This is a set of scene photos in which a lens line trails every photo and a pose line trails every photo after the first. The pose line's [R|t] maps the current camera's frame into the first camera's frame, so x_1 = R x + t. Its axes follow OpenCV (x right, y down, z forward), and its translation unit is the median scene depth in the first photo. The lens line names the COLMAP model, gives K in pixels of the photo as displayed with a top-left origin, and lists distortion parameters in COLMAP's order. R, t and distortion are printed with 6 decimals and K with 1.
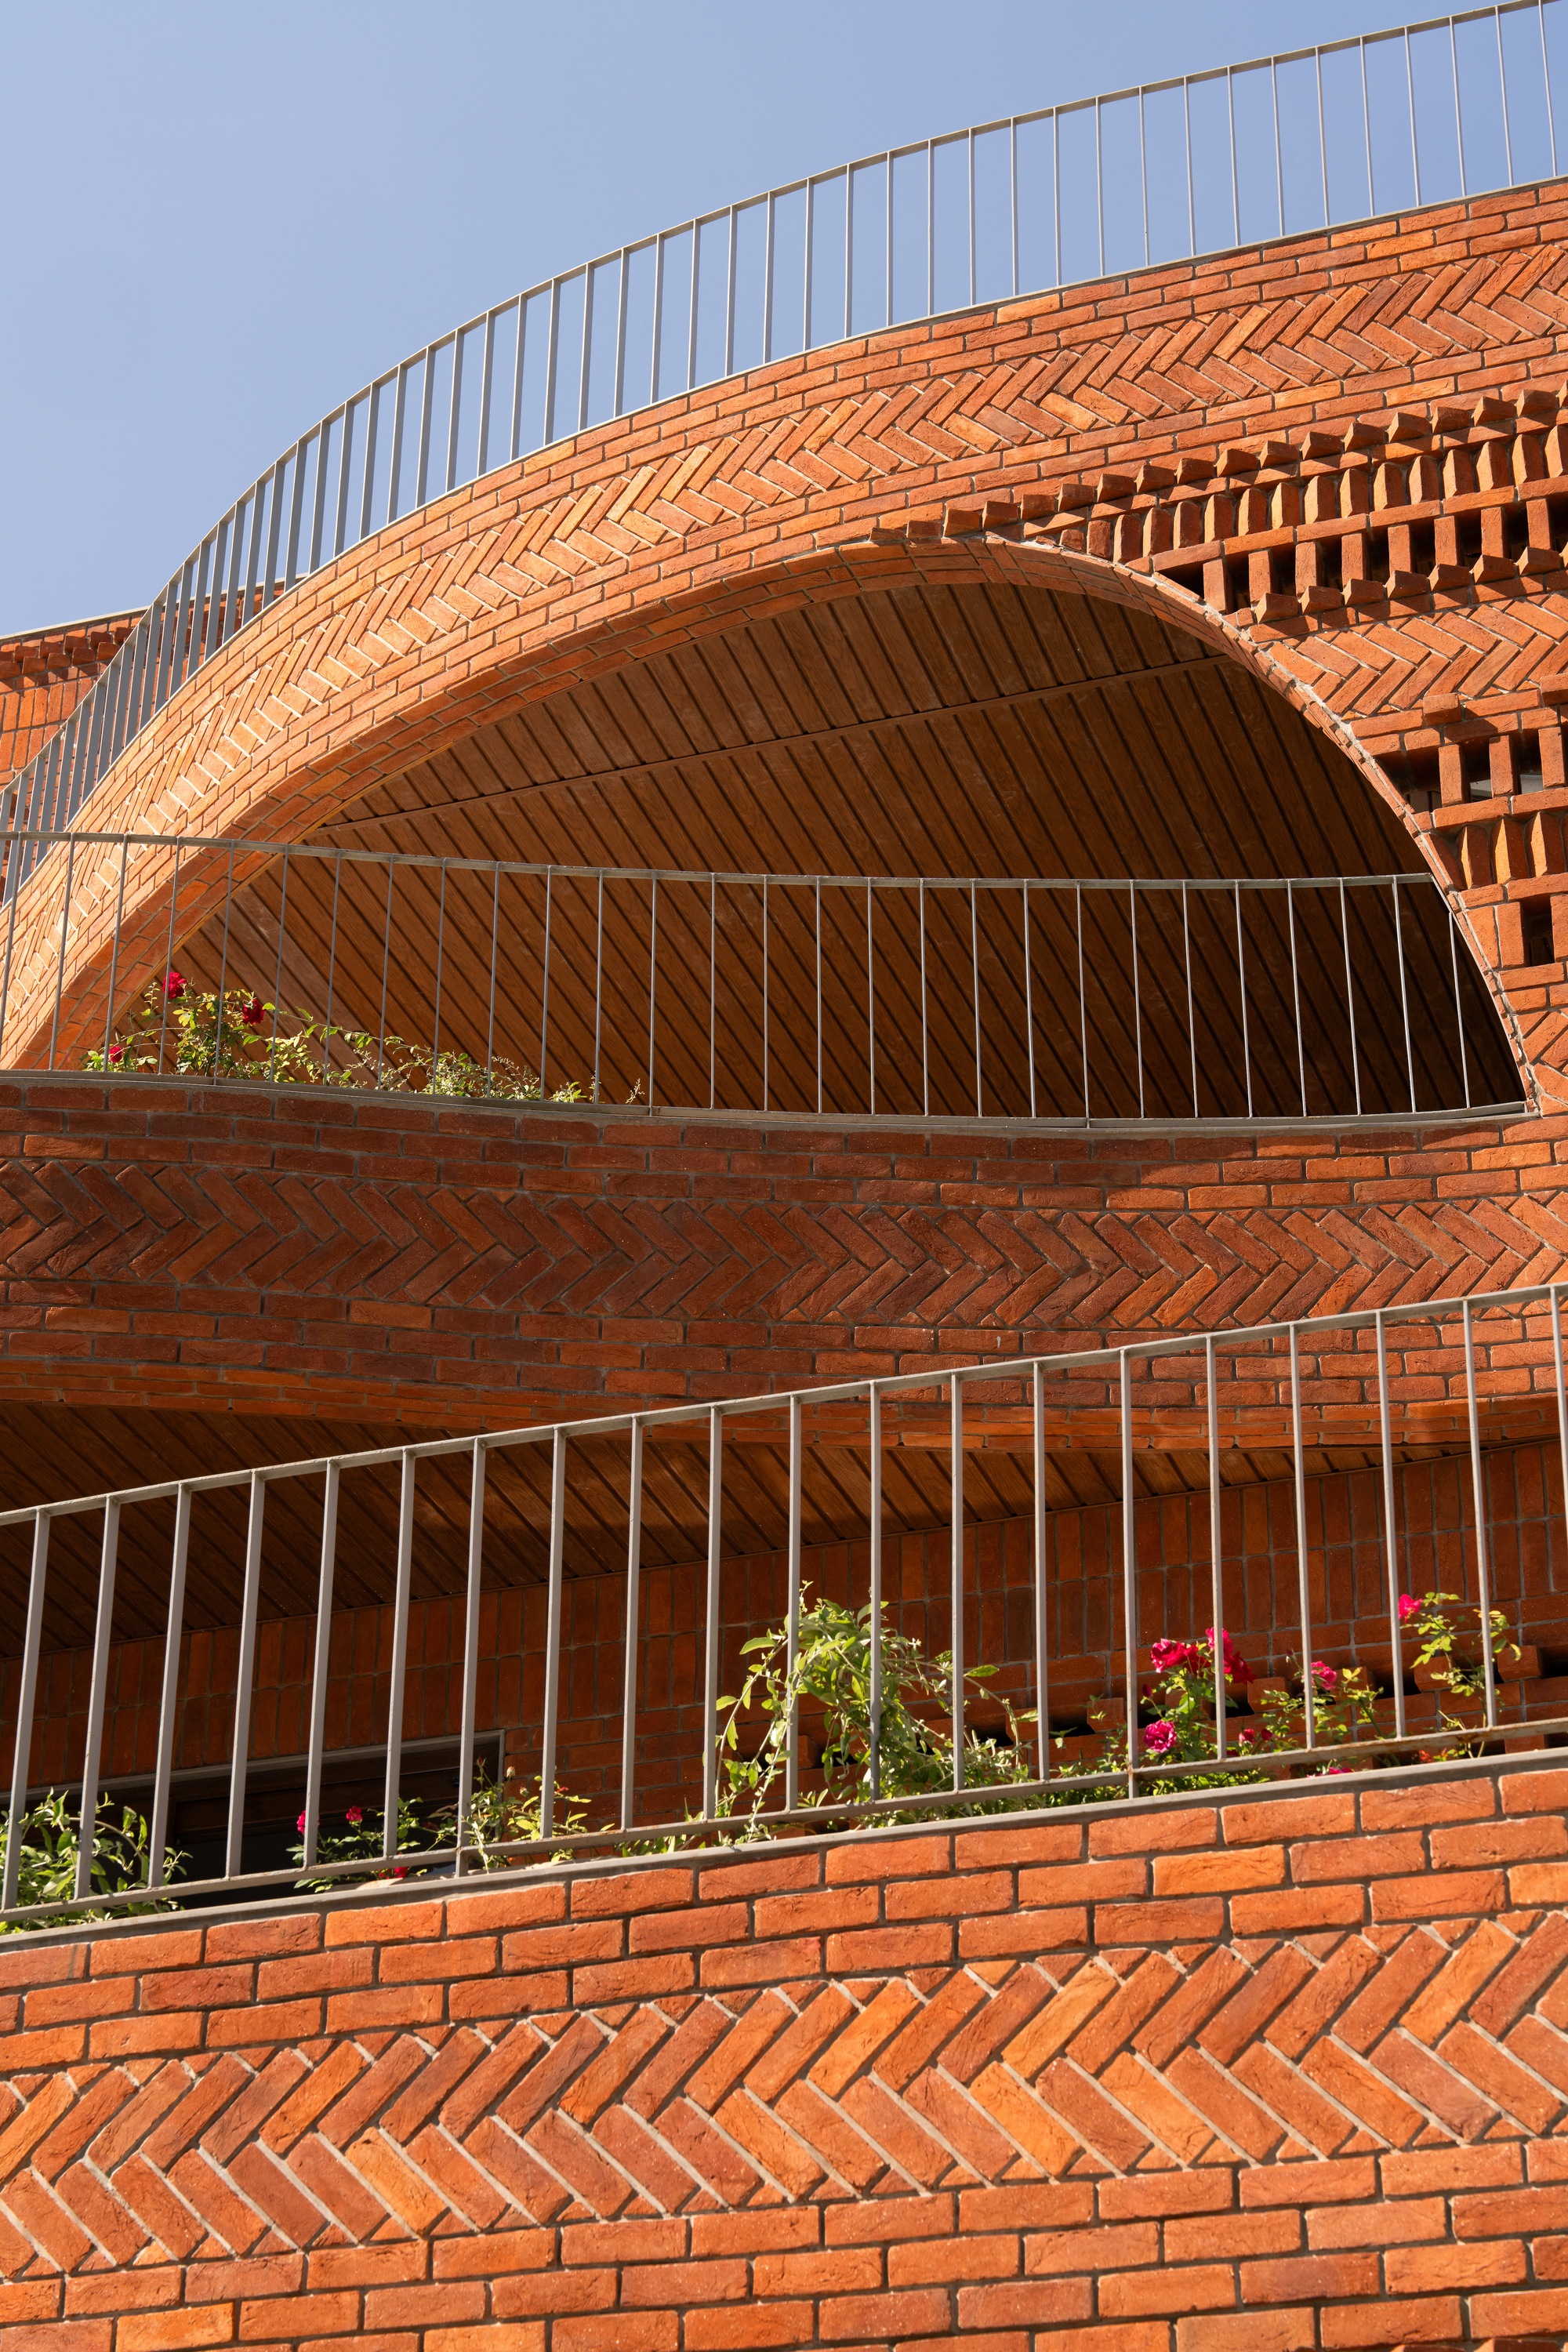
lens RADIAL K [[4531.2, 0, 784.0], [0, 4531.2, 1176.0], [0, 0, 1]] dist [0.010535, 0.015152]
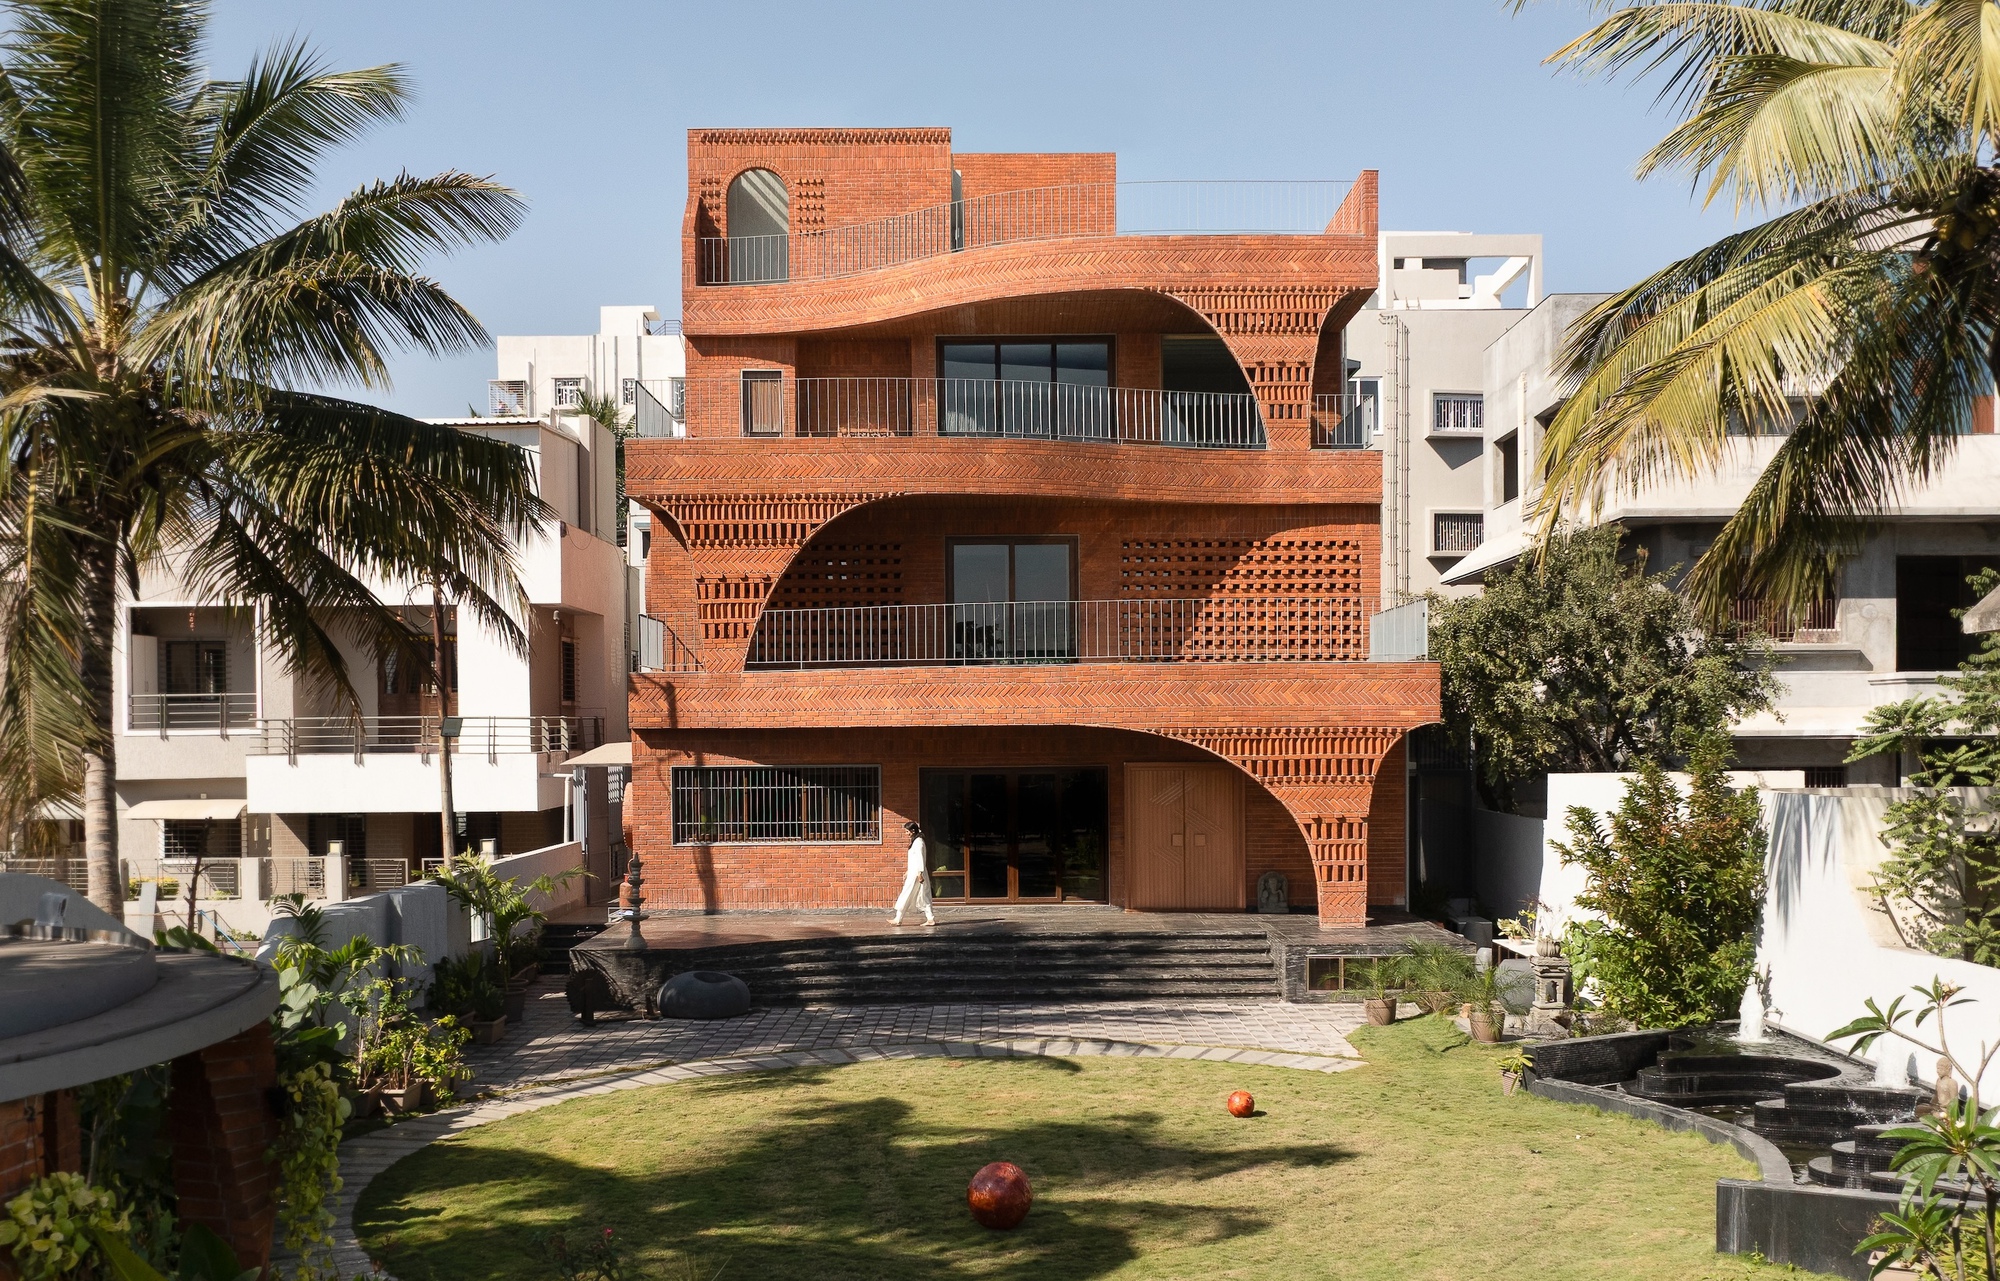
lens RADIAL K [[1914.5, 0, 1007.3], [0, 1914.5, 769.3], [0, 0, 1]] dist [0.003250, 0.002077]
pose [[0.944126, -0.028978, 0.328309, -0.964115], [-0.145756, 0.856713, 0.494771, -0.819467], [-0.295604, -0.514979, 0.804621, -1.094237]]
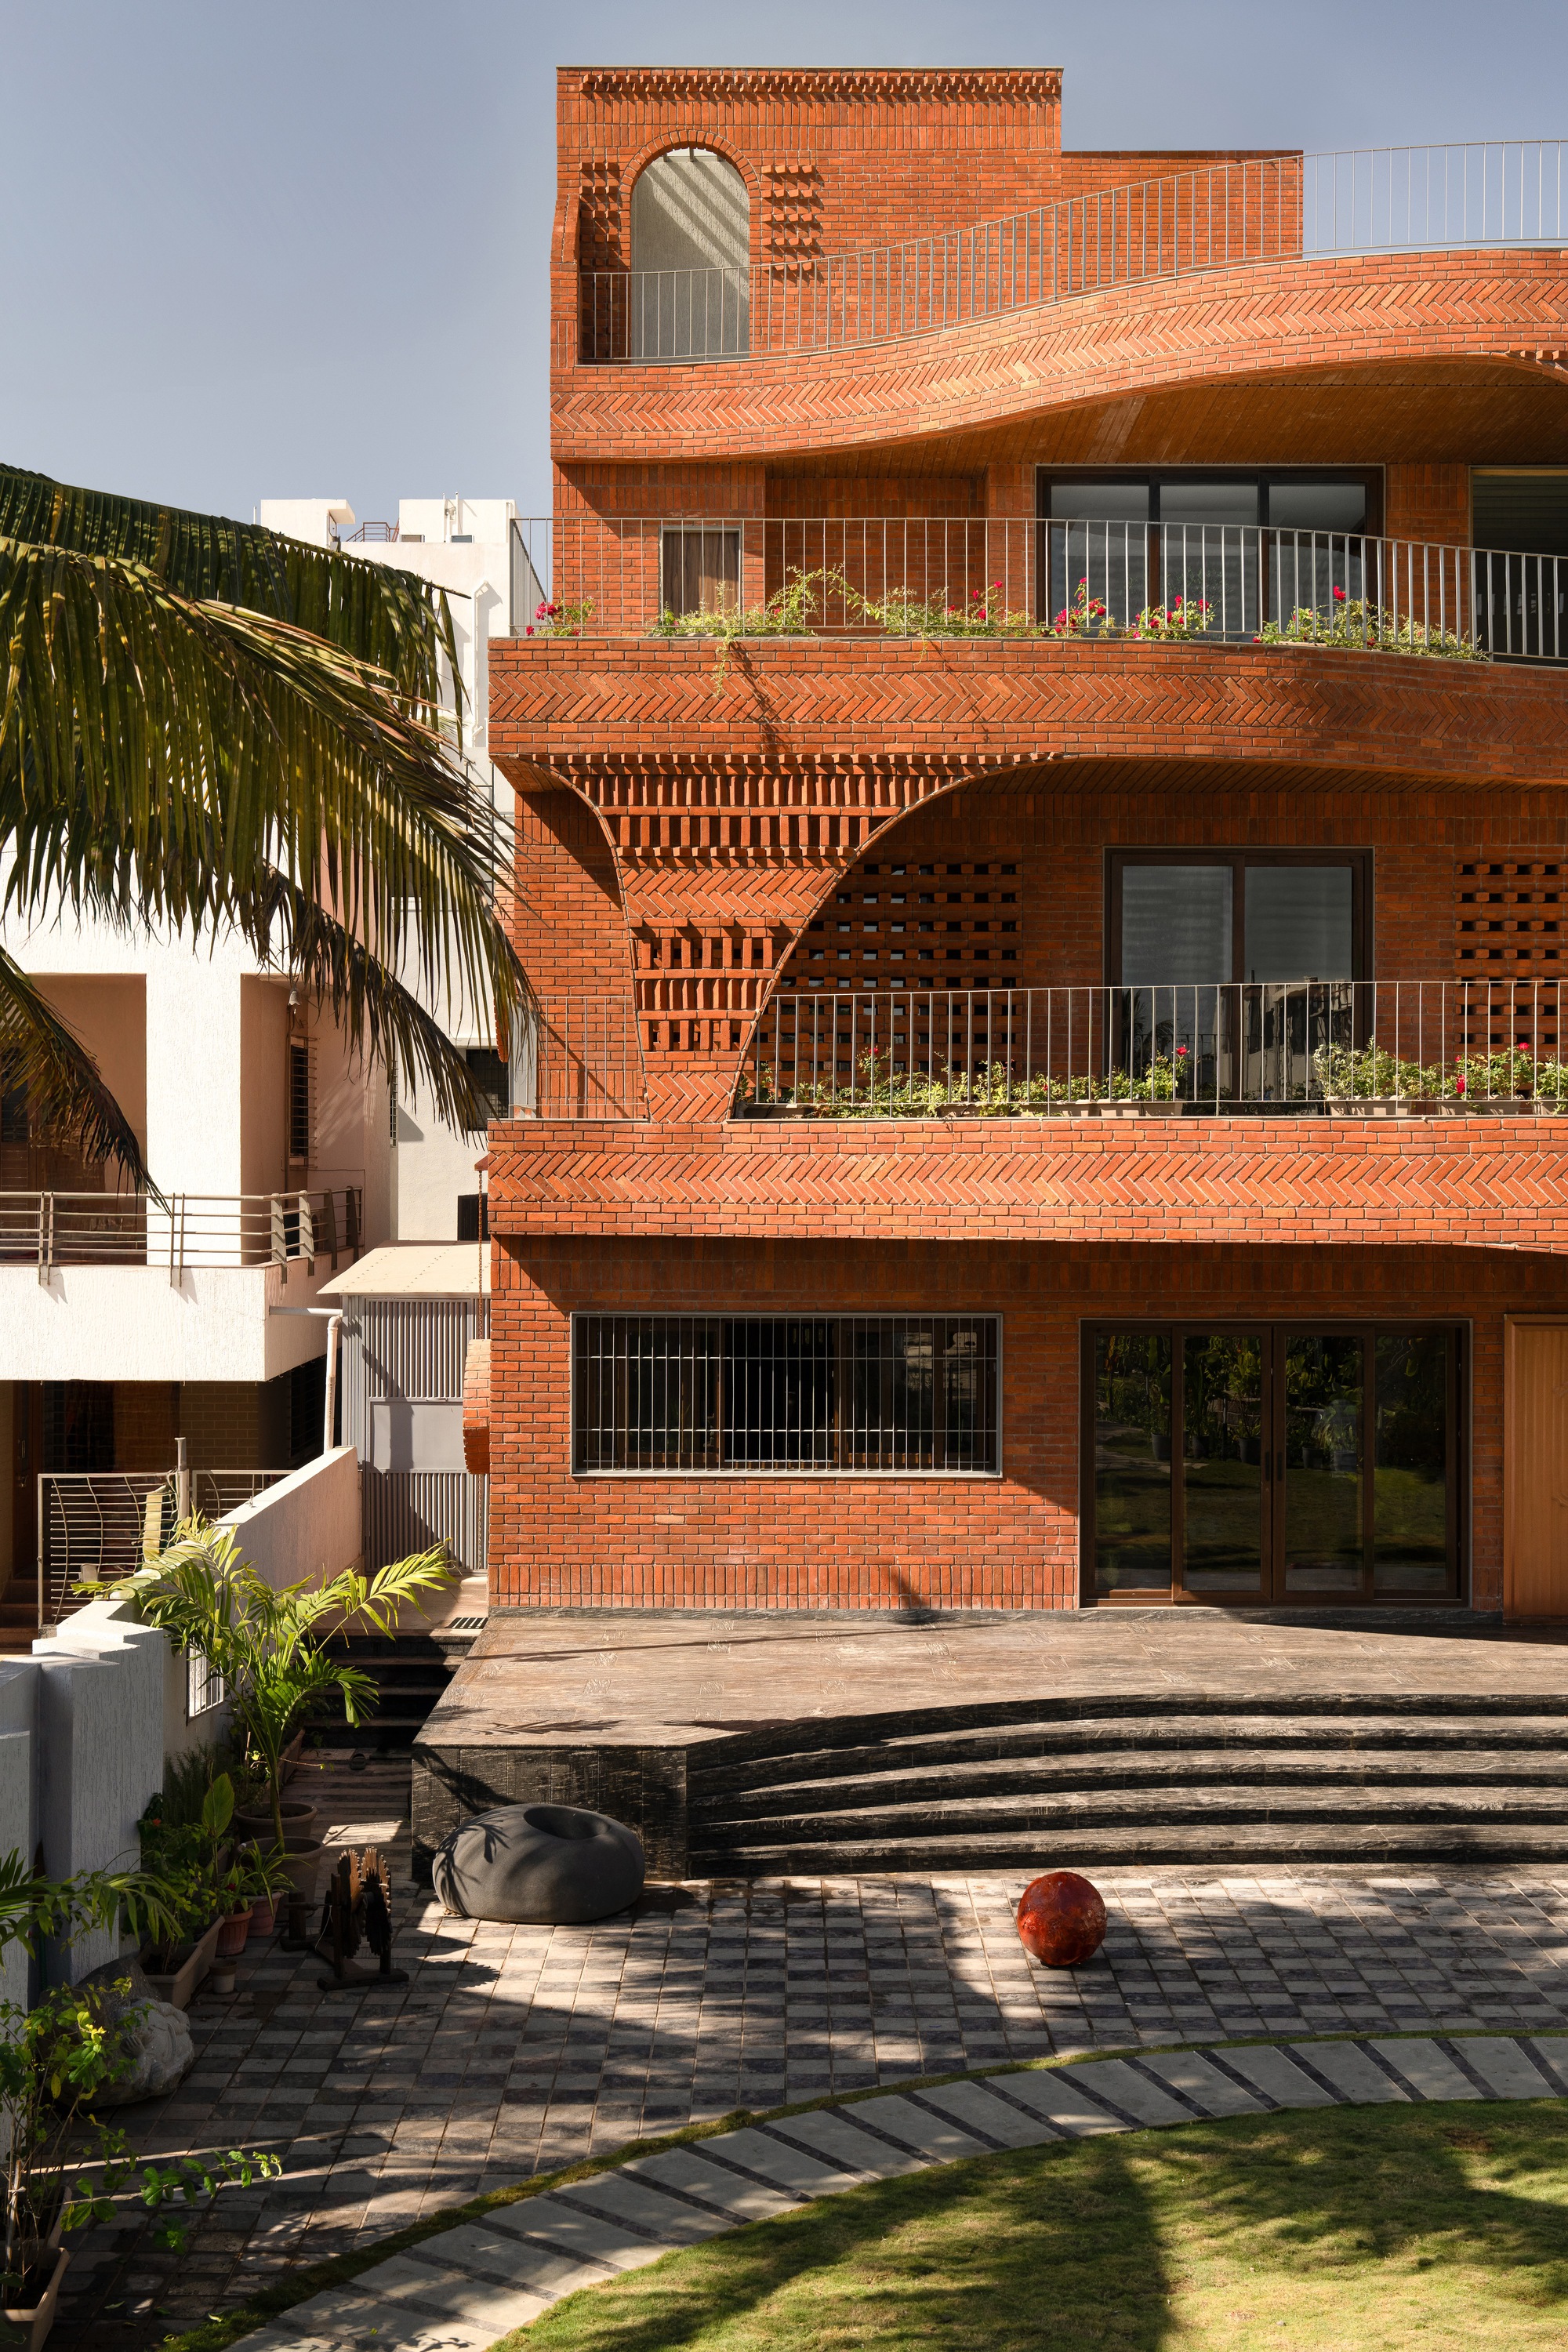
lens RADIAL K [[2788.3, 0, 784.0], [0, 2788.3, 1176.0], [0, 0, 1]] dist [0.009775, -0.000999]
pose [[0.945168, -0.014898, 0.326244, -1.003252], [-0.152861, 0.862595, 0.482247, -0.496961], [-0.288601, -0.505675, 0.813020, -0.438606]]
